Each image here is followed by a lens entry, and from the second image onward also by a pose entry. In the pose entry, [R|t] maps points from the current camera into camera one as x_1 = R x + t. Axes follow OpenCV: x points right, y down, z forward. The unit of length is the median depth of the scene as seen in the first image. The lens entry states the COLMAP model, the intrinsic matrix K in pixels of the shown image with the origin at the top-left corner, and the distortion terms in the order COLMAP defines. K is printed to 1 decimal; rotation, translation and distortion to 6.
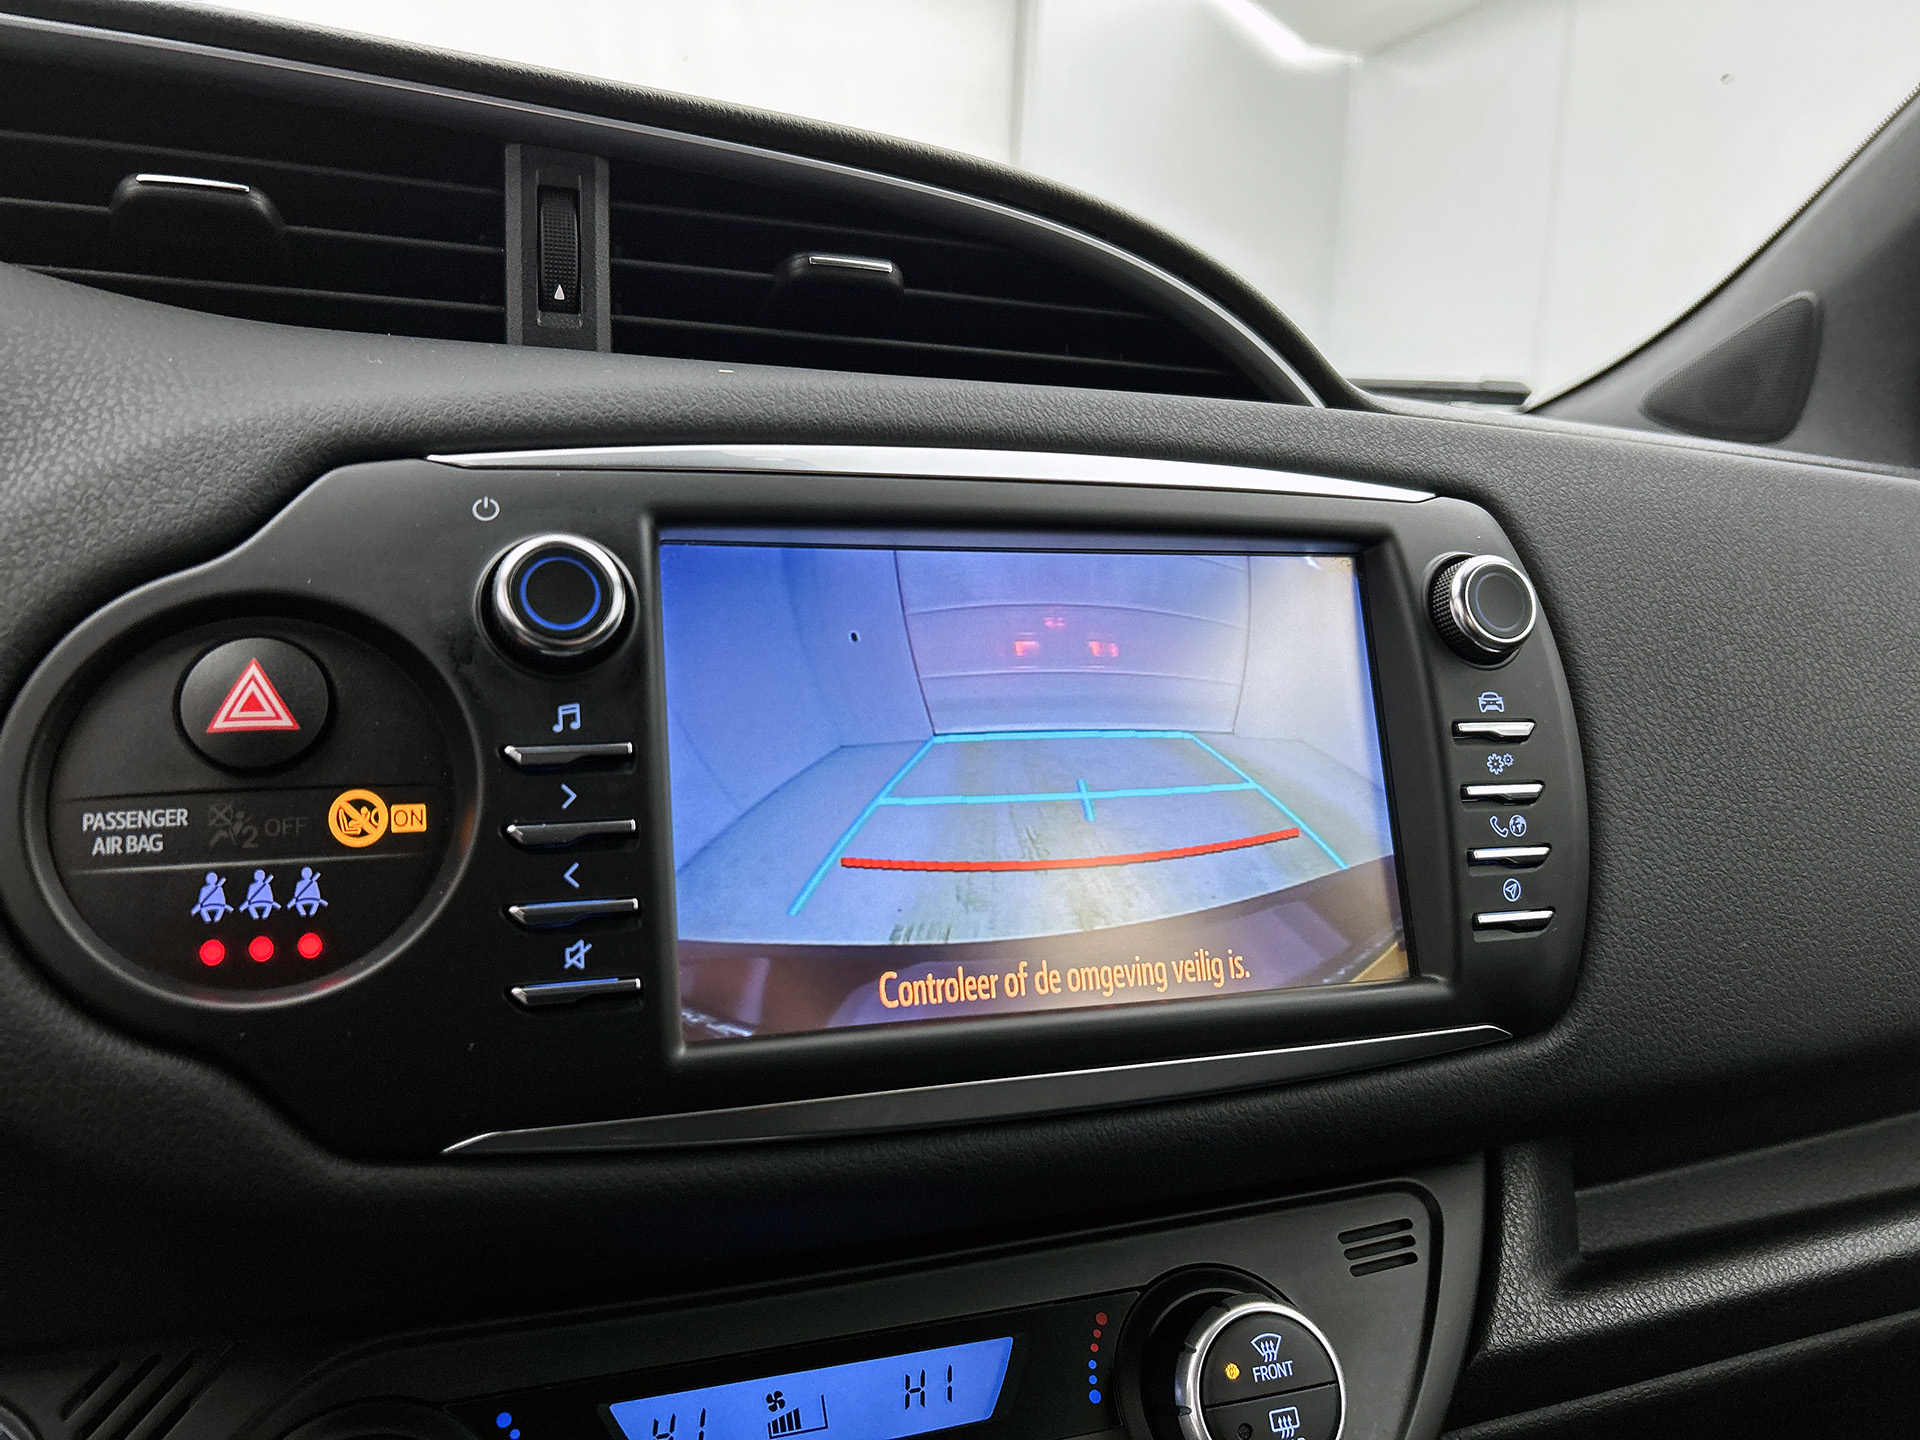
lens RADIAL K [[1478.6, 0, 953.2], [0, 1478.6, 726.5], [0, 0, 1]] dist [0.006105, -0.011184]
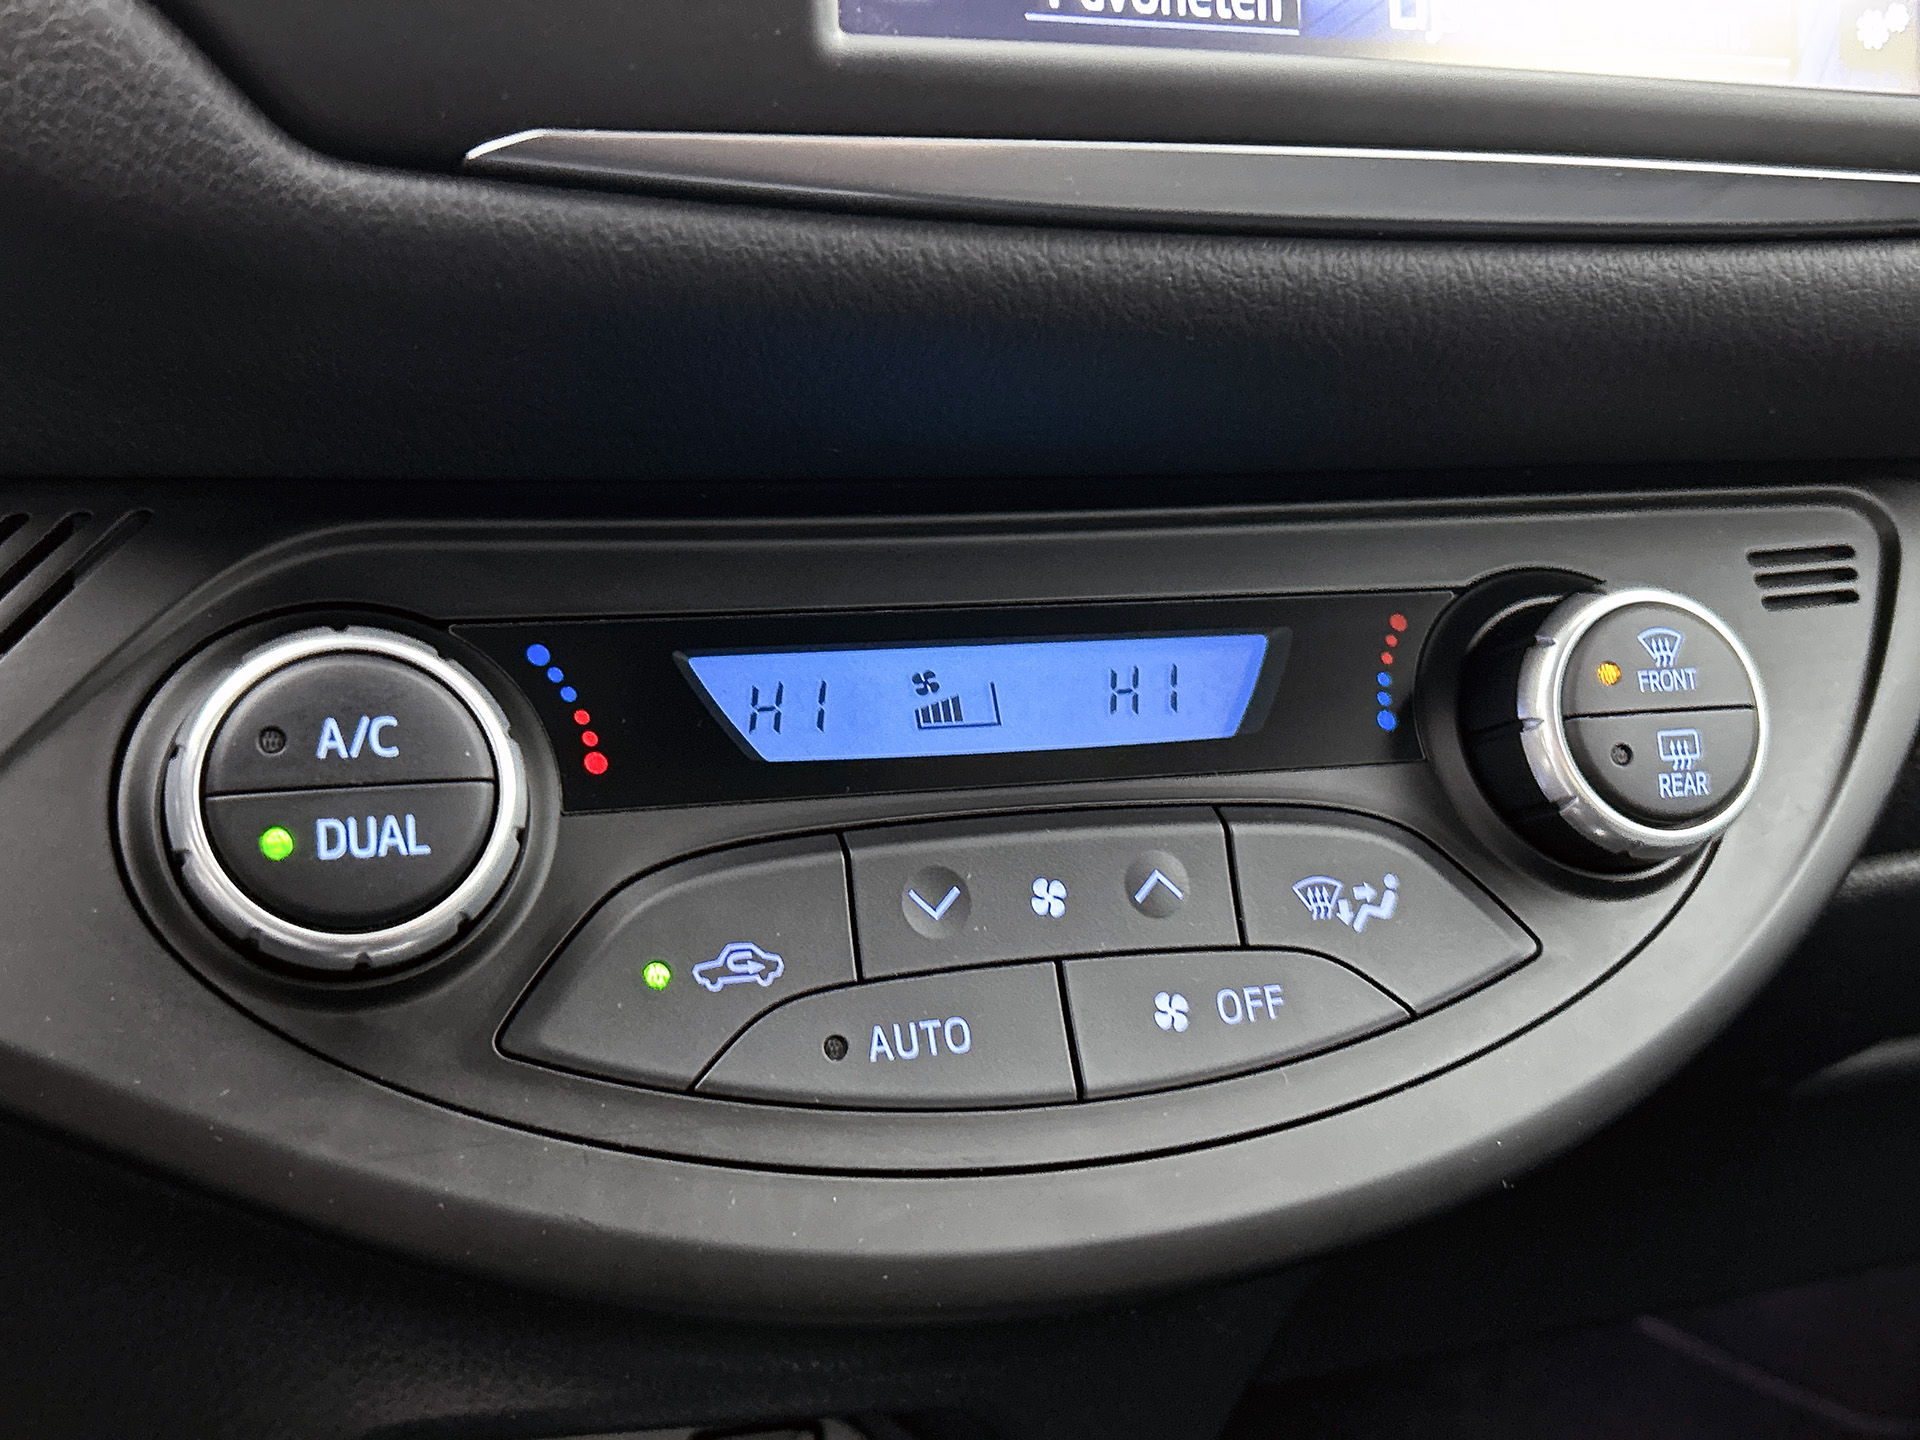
lens RADIAL K [[2111.4, 0, 949.4], [0, 2111.4, 726.2], [0, 0, 1]] dist [0.176807, -0.562193]
pose [[0.998912, 0.046471, -0.004020, -0.102910], [-0.044571, 0.976360, 0.211506, 0.265640], [0.013754, -0.211096, 0.977368, 0.046383]]
